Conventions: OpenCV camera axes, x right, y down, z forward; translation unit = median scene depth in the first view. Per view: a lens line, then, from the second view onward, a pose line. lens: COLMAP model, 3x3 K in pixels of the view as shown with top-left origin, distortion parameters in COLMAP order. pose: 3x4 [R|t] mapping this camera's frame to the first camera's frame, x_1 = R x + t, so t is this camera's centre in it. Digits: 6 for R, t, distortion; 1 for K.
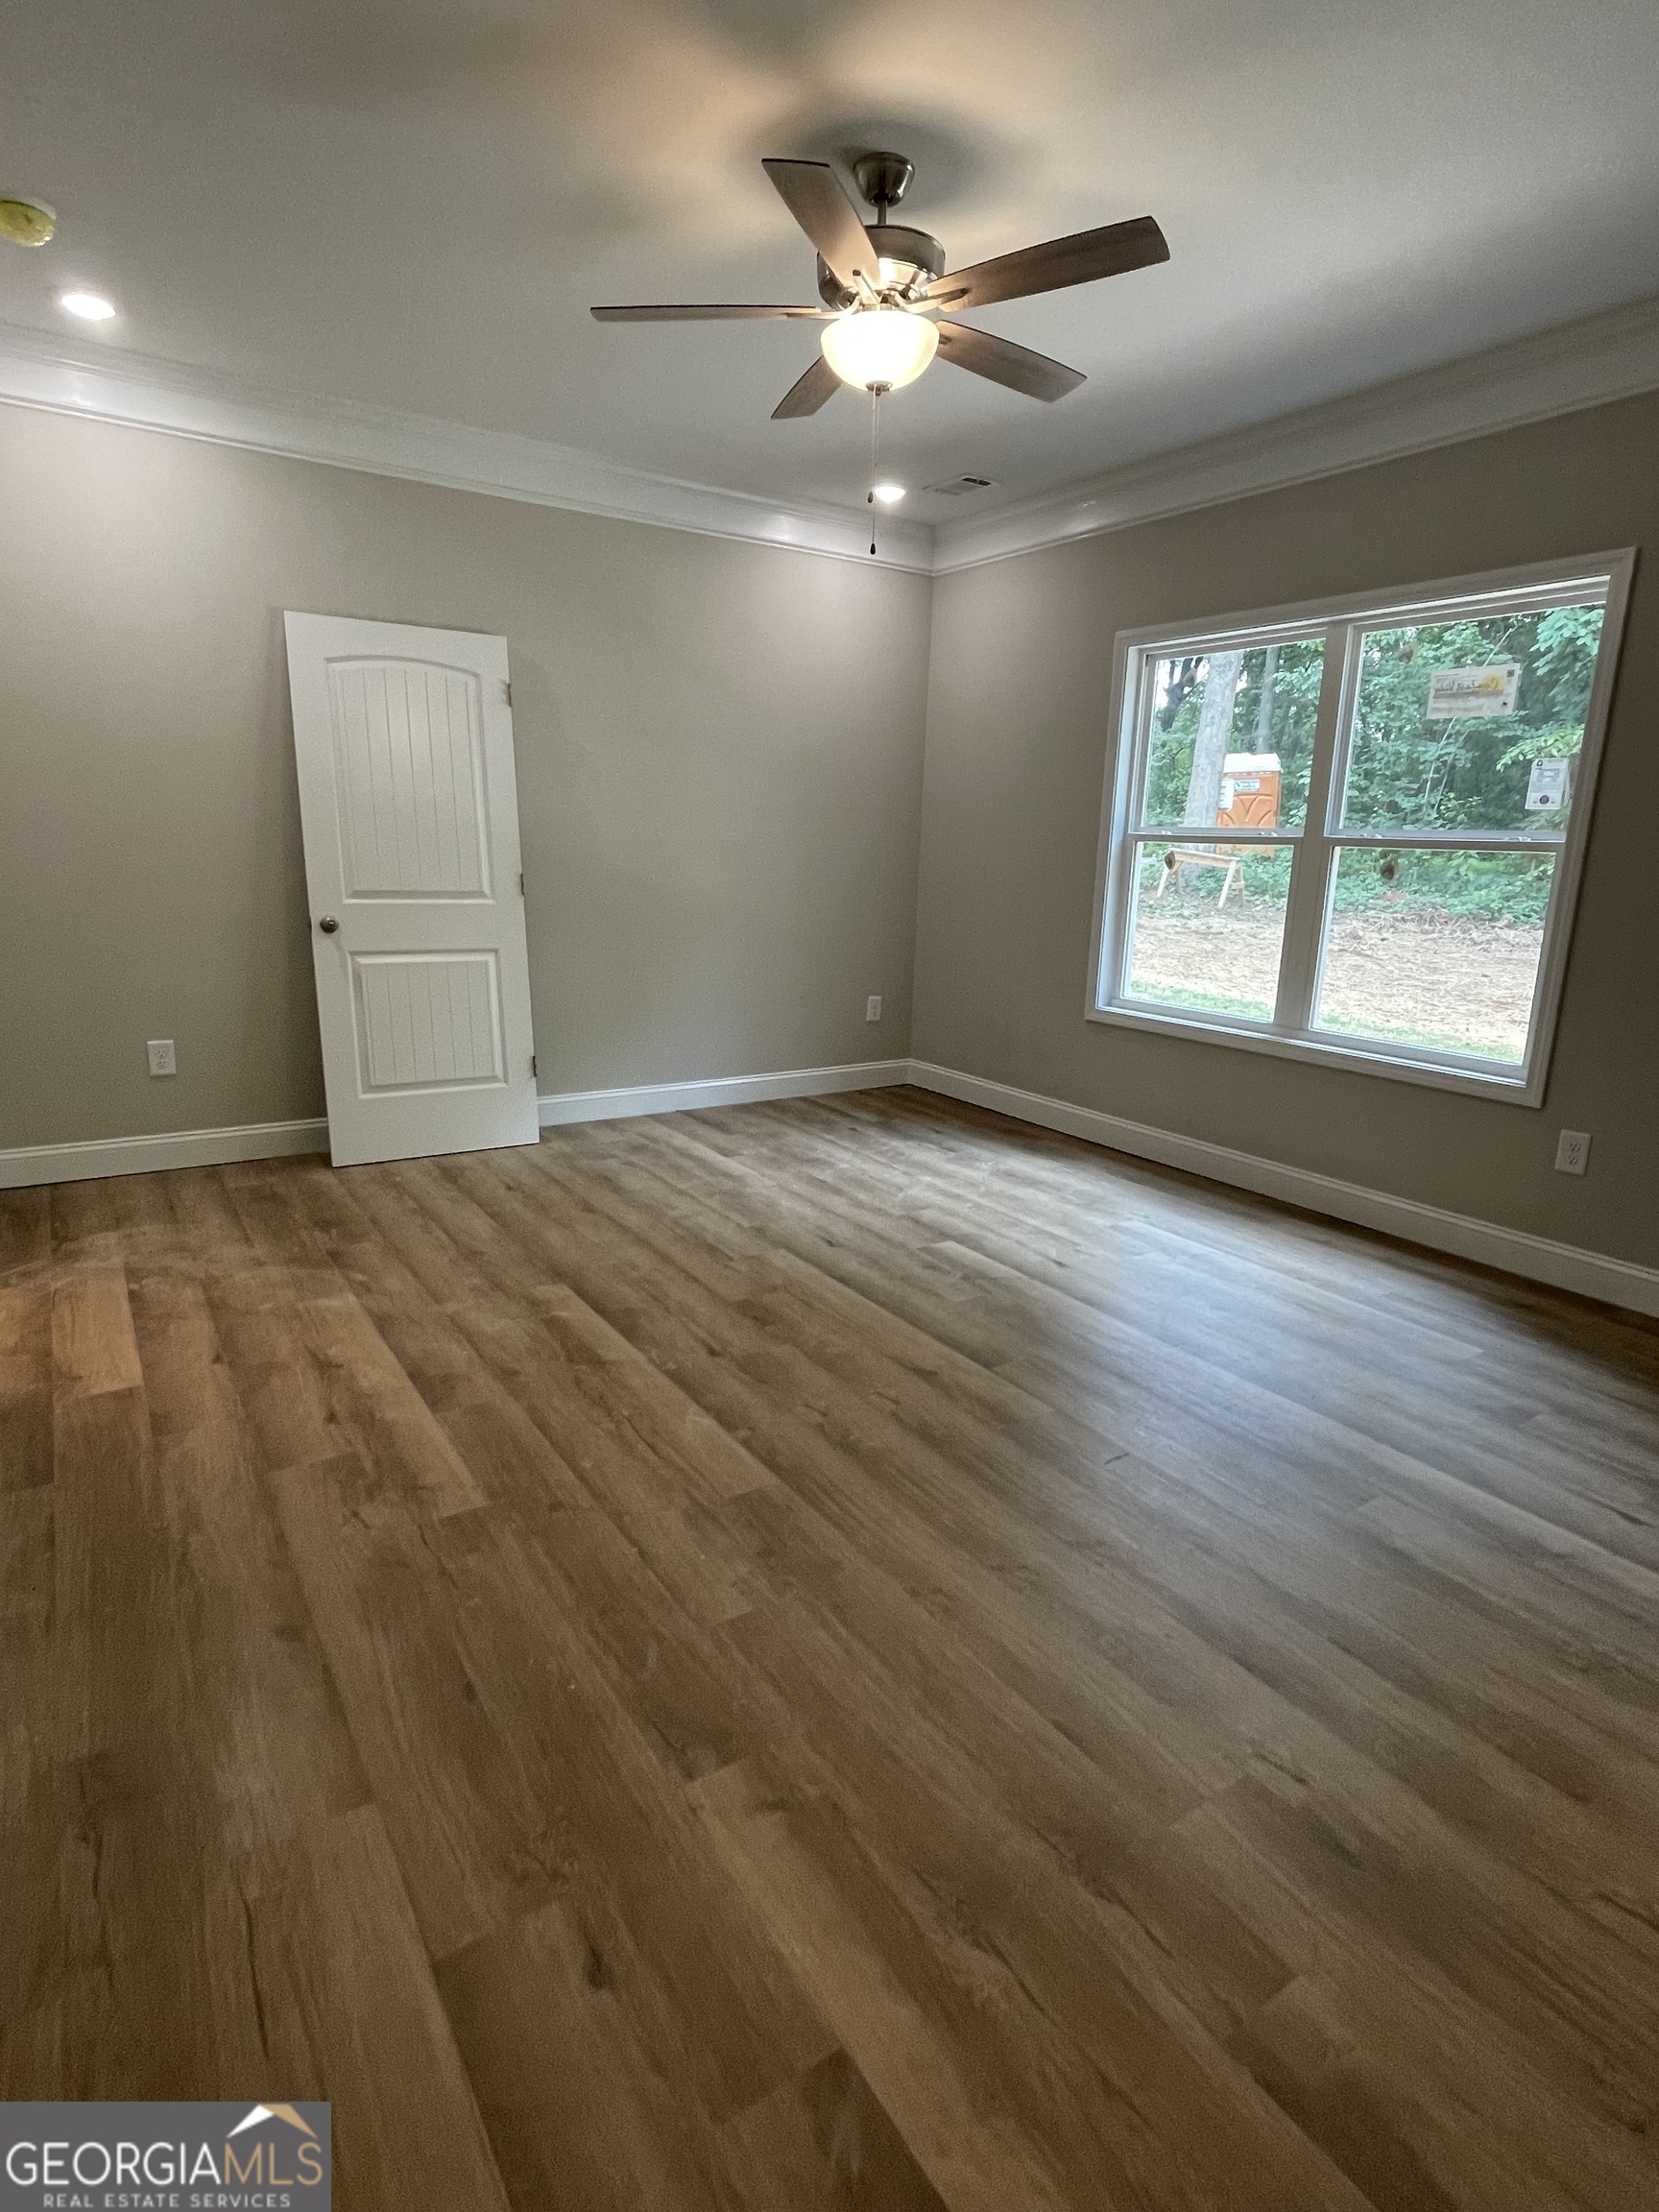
lens RADIAL K [[1147.3, 0, 830.0], [0, 1147.3, 1113.9], [0, 0, 1]] dist [-0.004578, -0.000952]
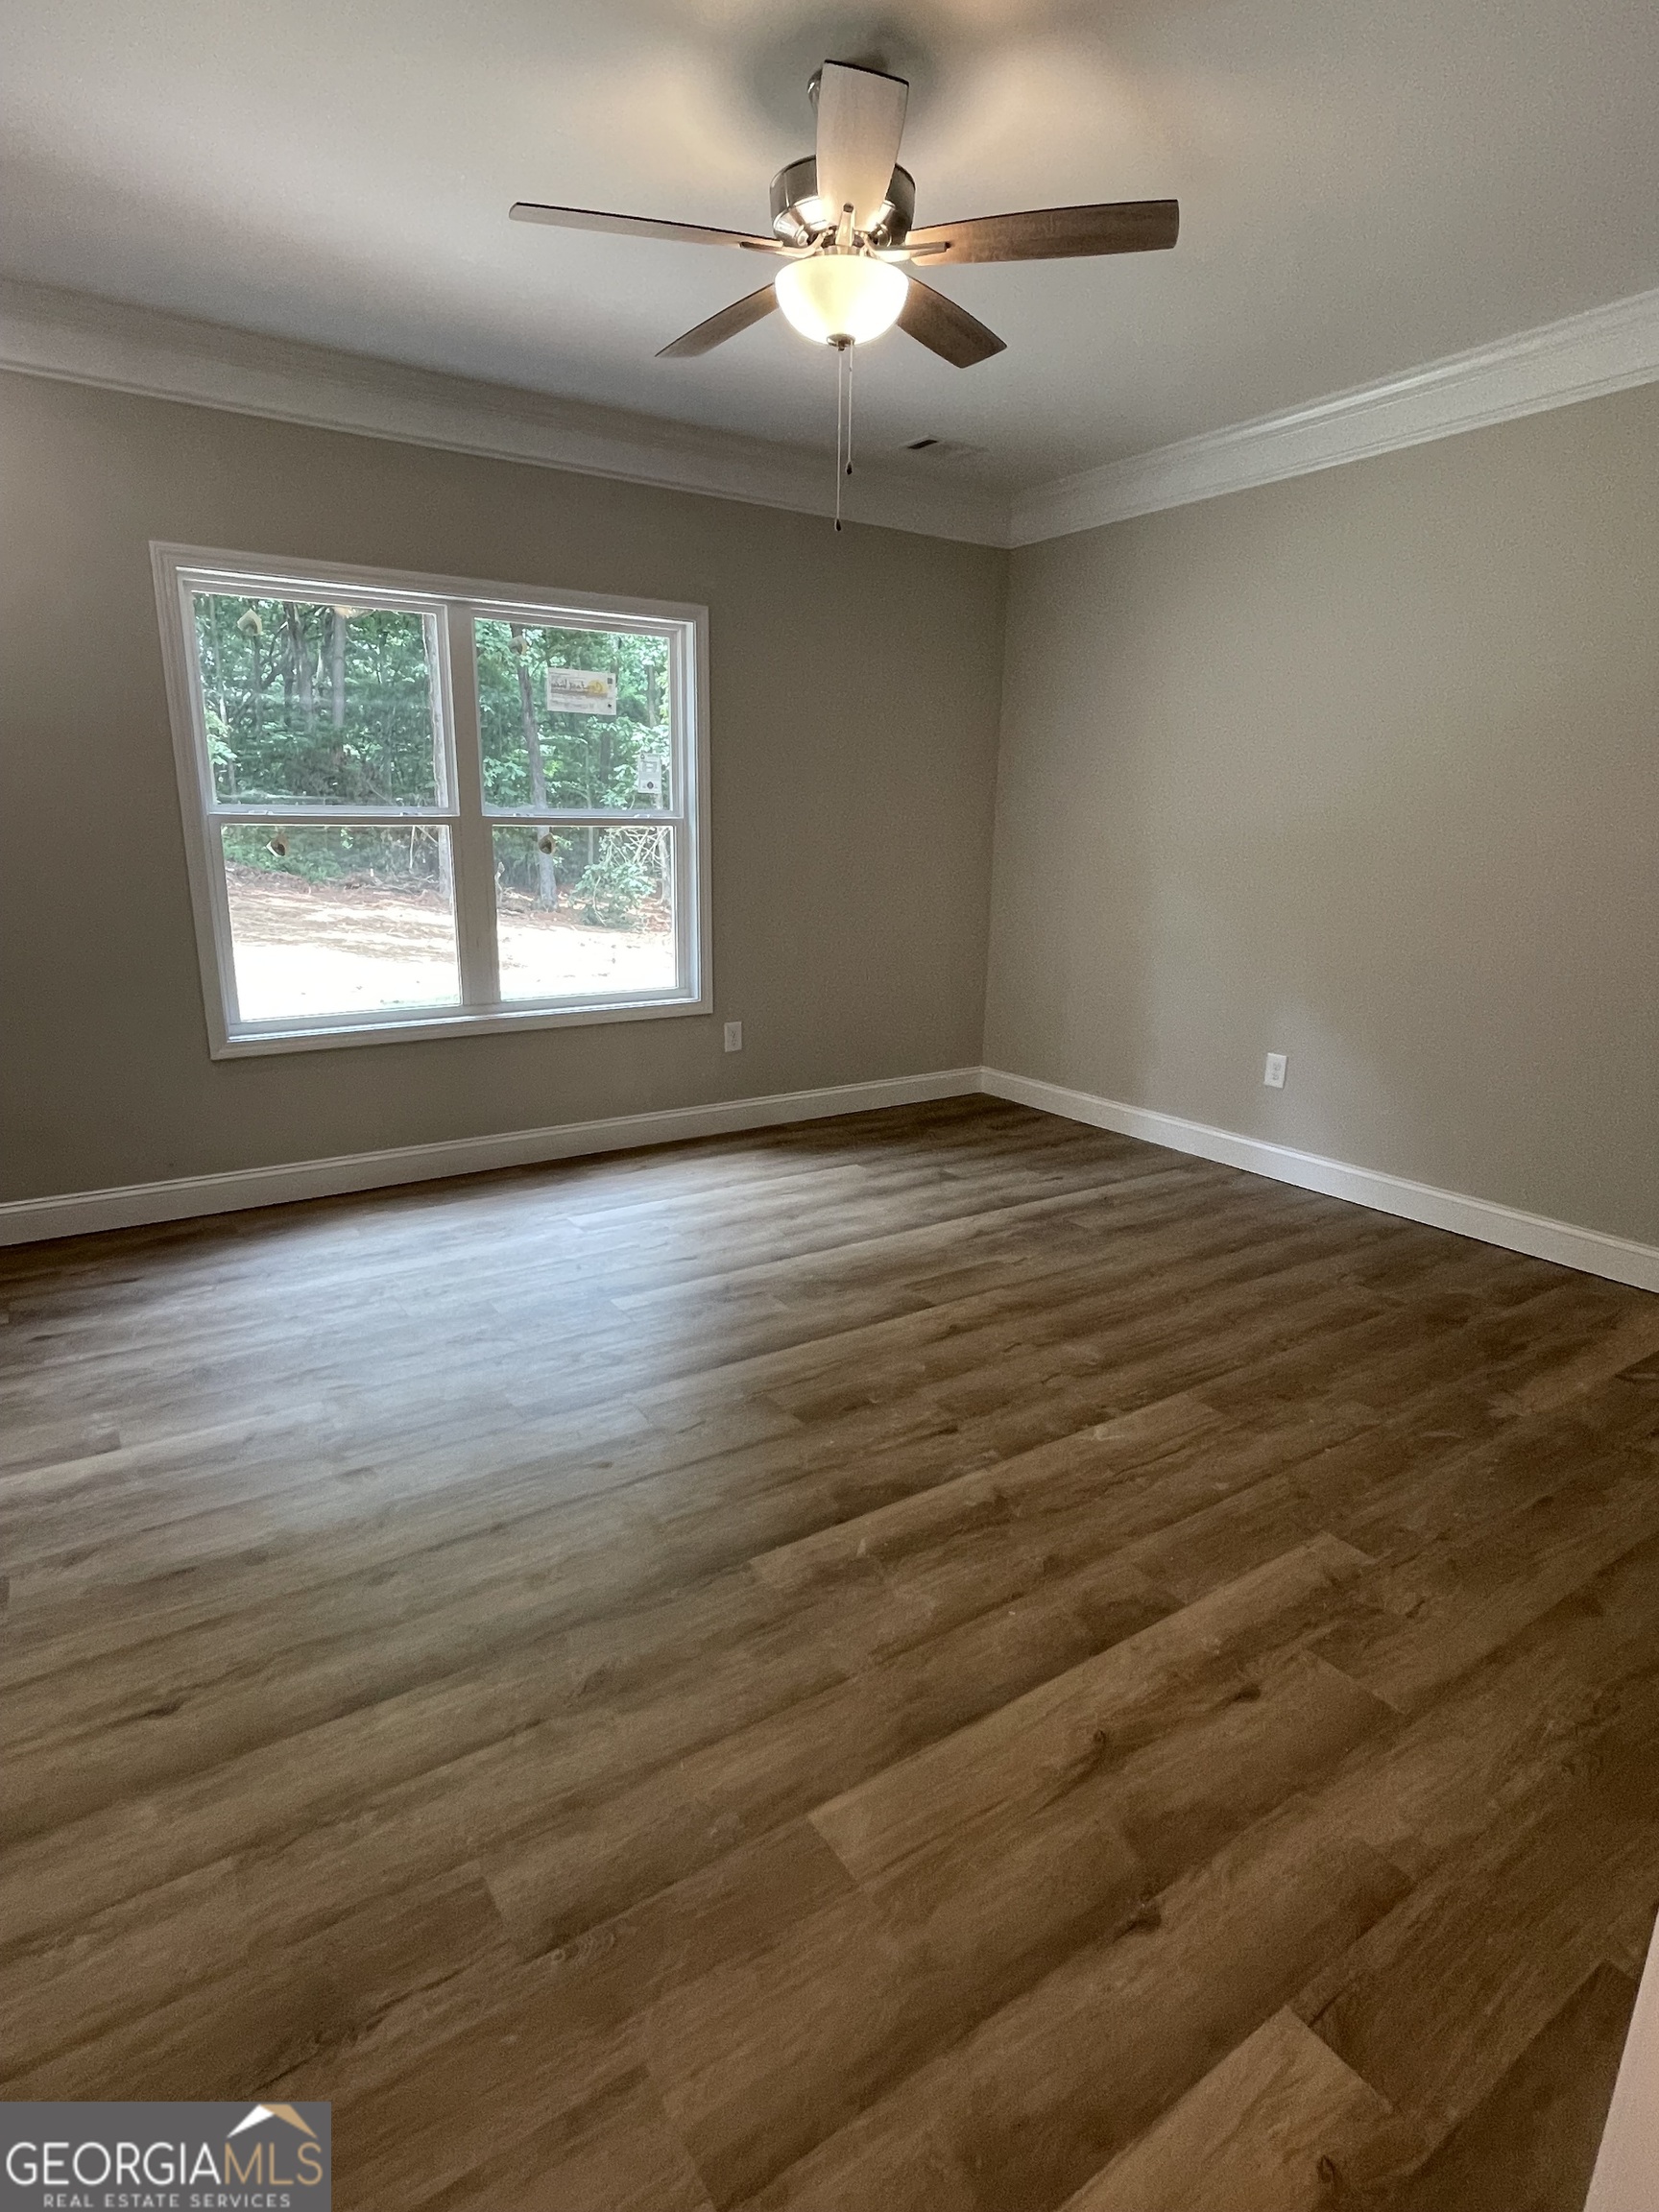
lens RADIAL K [[1147.3, 0, 825.0], [0, 1147.3, 1096.5], [0, 0, 1]] dist [-0.004578, -0.000952]
pose [[0.003918, -0.267260, 0.963617, -0.715912], [0.224258, 0.939315, 0.259608, -0.231717], [-0.974522, 0.215082, 0.063616, 0.788363]]
